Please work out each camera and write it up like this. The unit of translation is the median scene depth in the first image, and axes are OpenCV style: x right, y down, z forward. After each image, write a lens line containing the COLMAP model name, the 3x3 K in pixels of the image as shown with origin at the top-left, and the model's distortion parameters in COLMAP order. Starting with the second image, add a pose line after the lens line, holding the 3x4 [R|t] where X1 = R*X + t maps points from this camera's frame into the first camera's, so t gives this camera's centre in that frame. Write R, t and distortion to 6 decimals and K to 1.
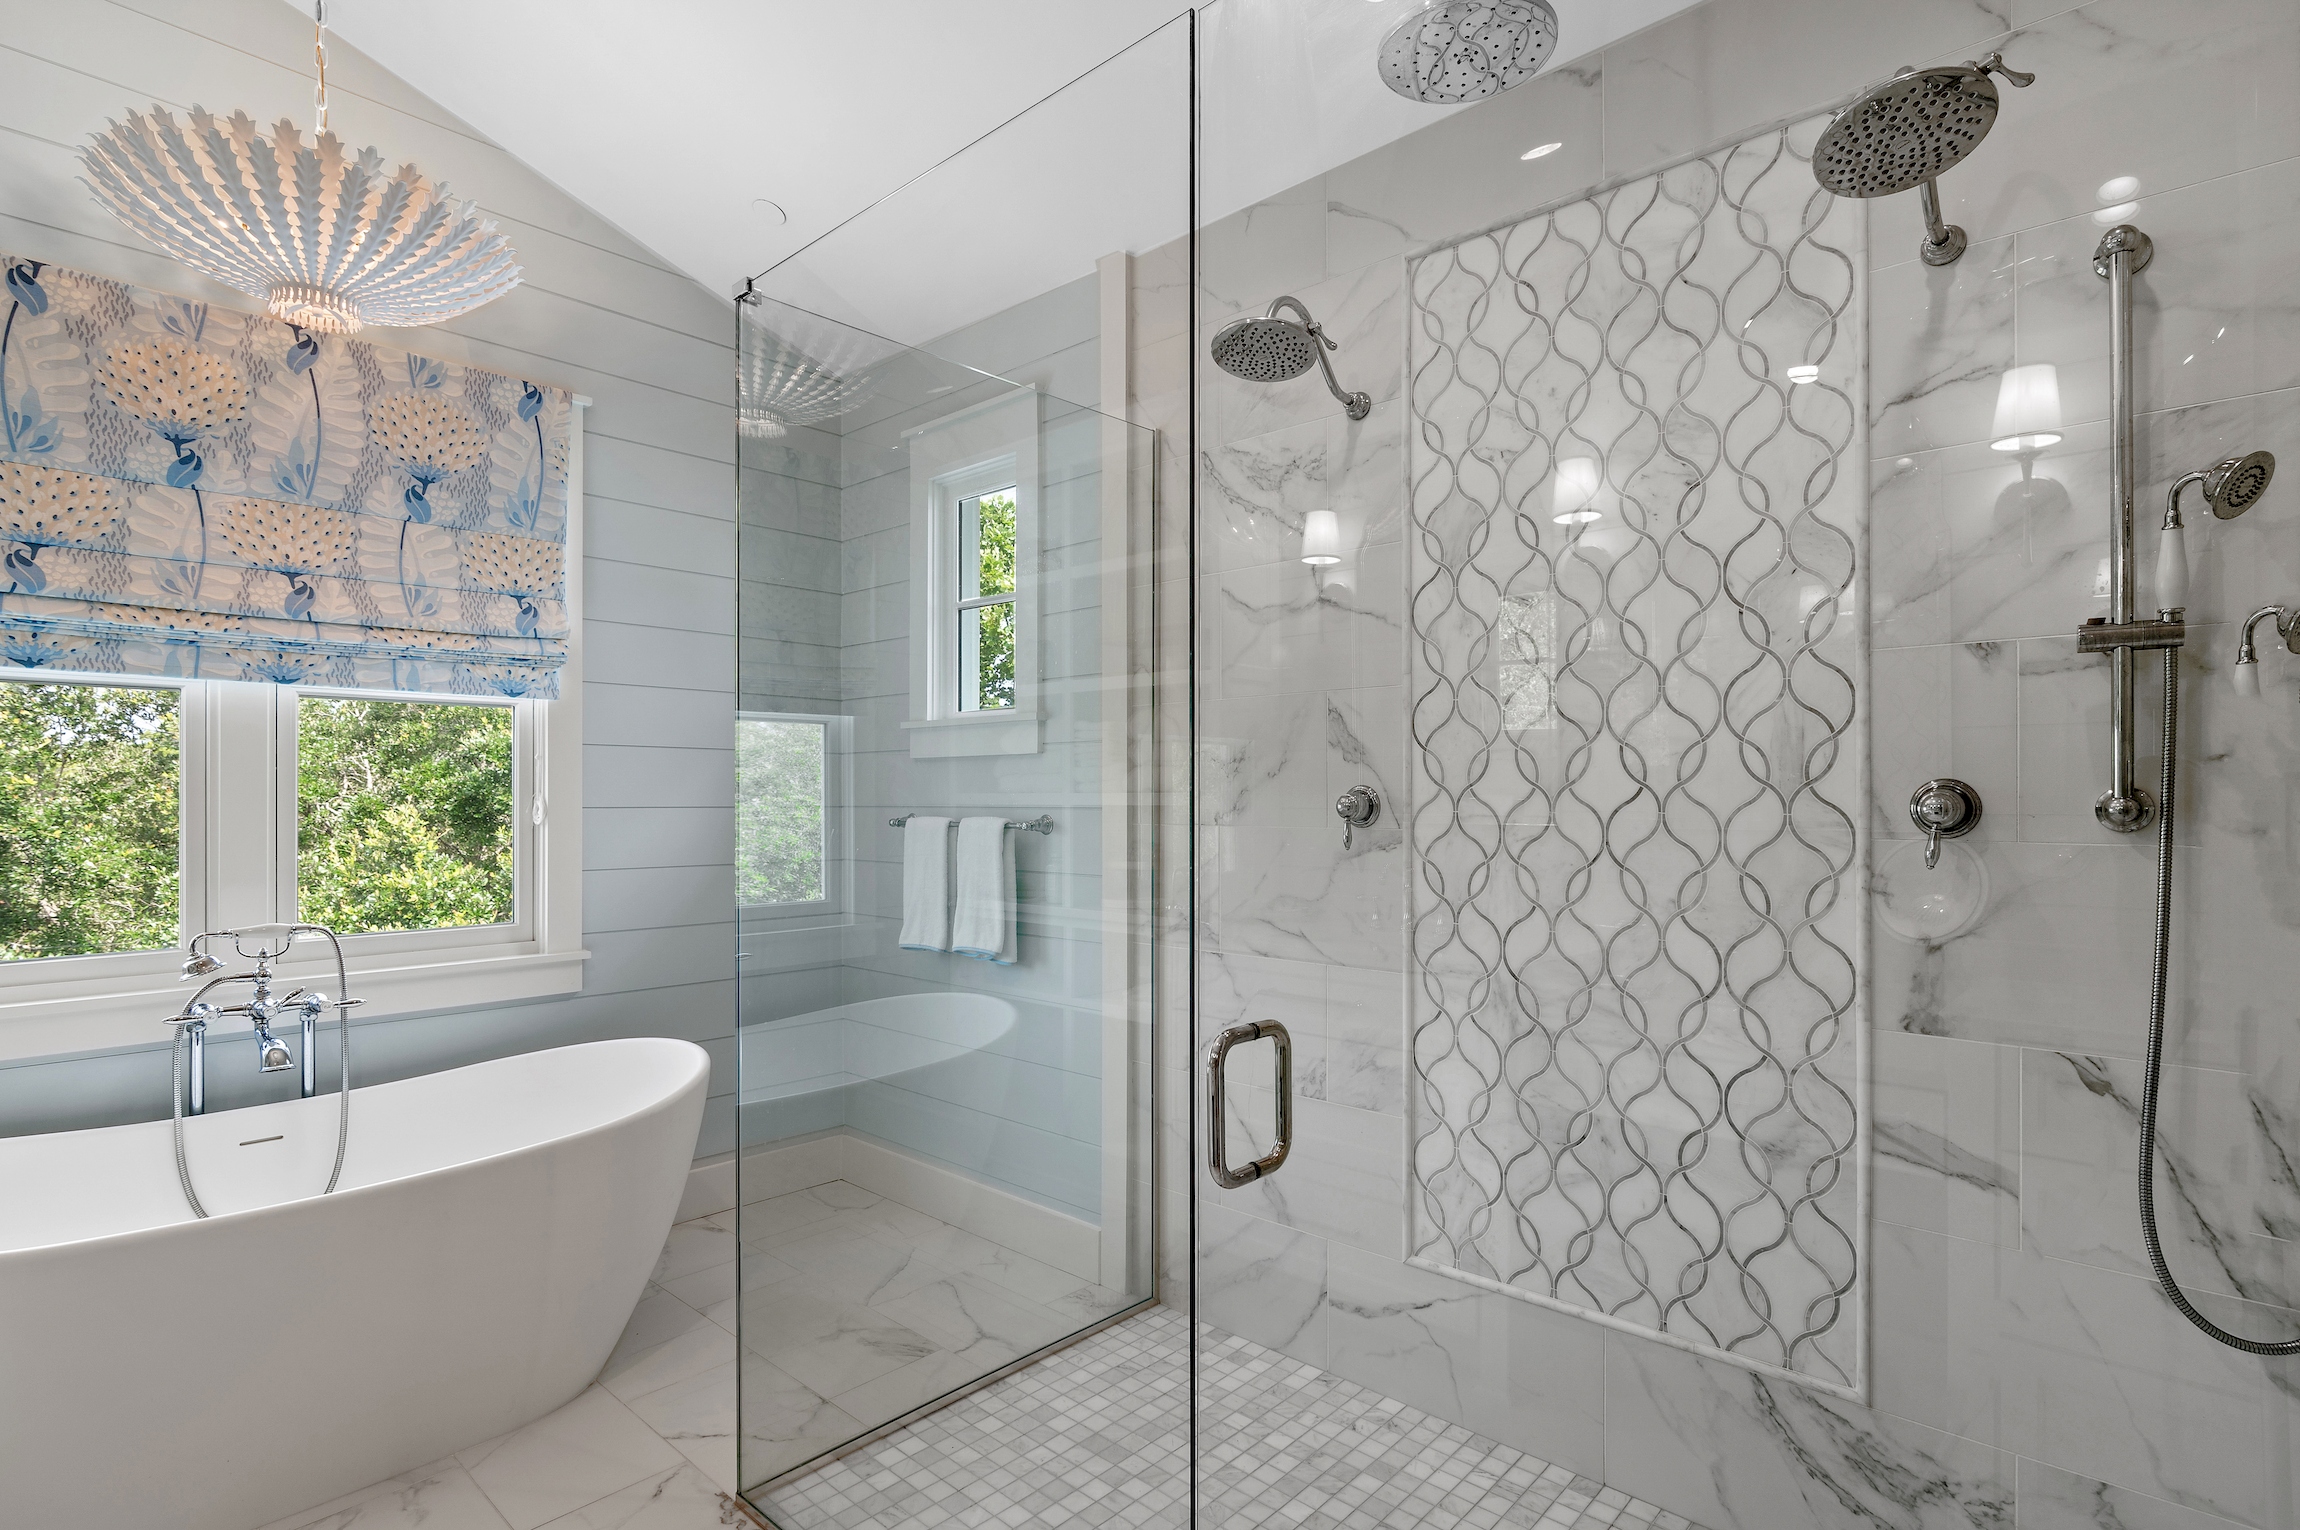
lens RADIAL K [[1132.8, 0, 1148.8], [0, 1132.8, 787.4], [0, 0, 1]] dist [-0.003564, -0.000578]
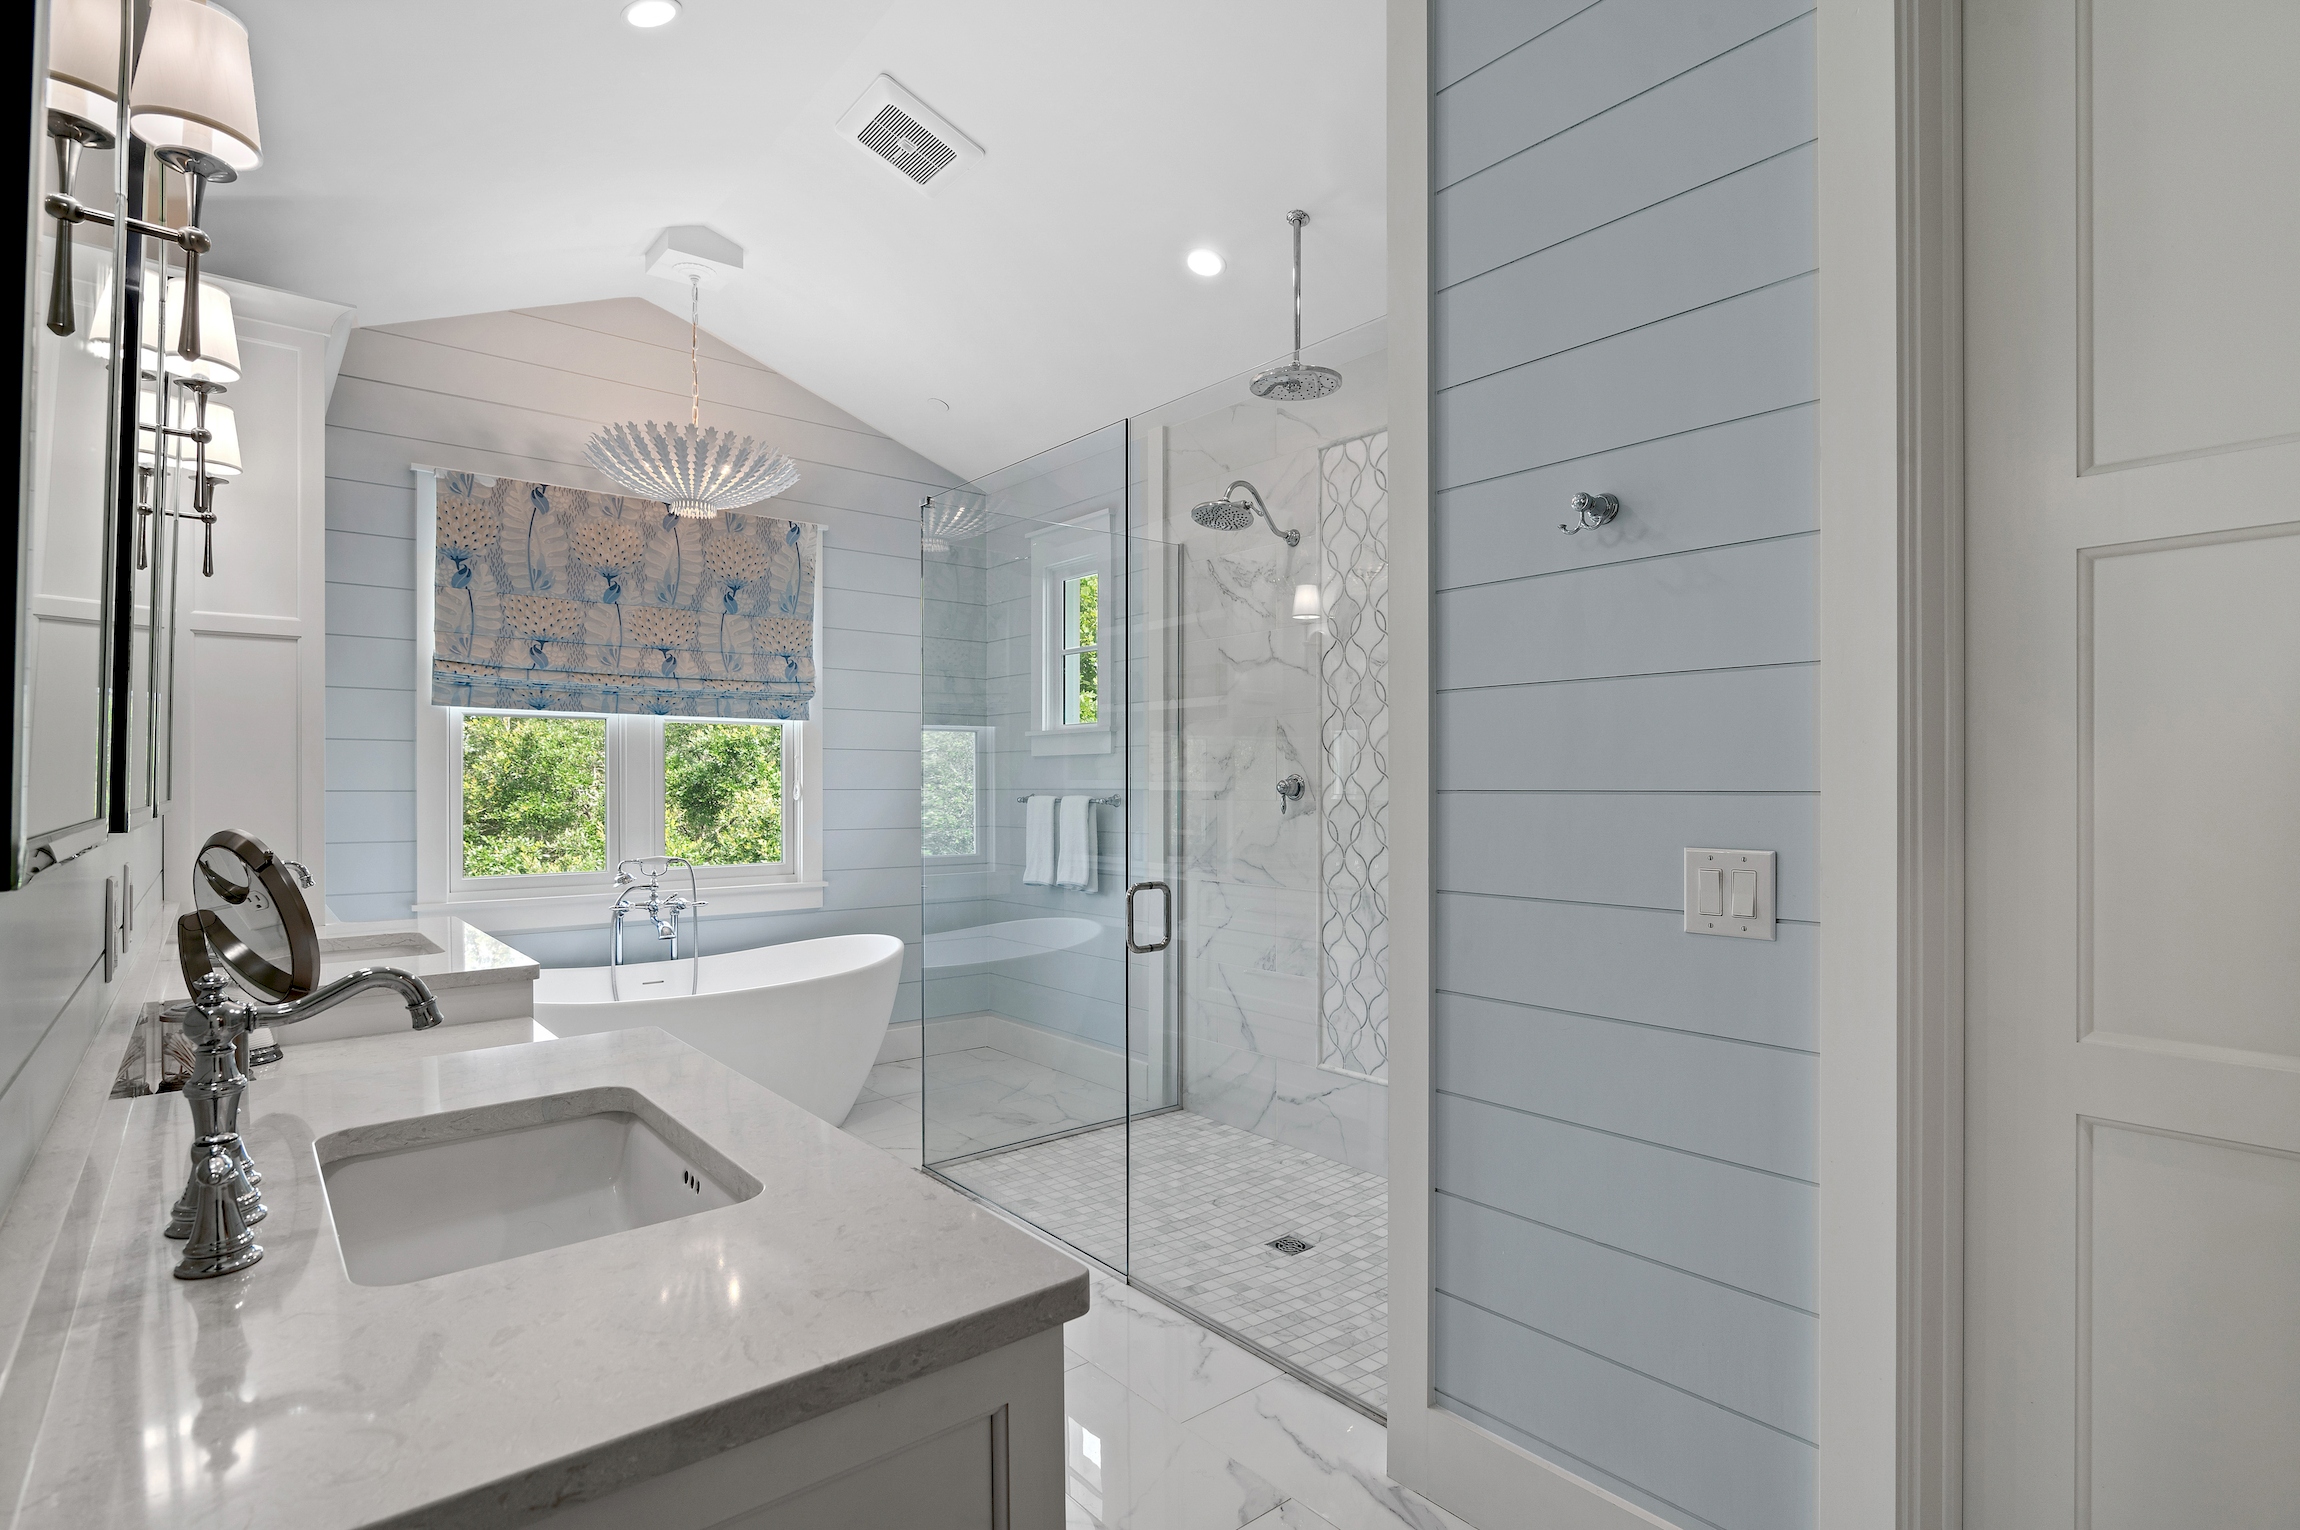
lens RADIAL K [[1117.1, 0, 1150.1], [0, 1117.1, 774.3], [0, 0, 1]] dist [0.000342, -0.000028]
pose [[0.990903, -0.002046, -0.134562, 0.189613], [0.001815, 0.999997, -0.001836, 0.000753], [0.134565, 0.001575, 0.990904, -0.574631]]
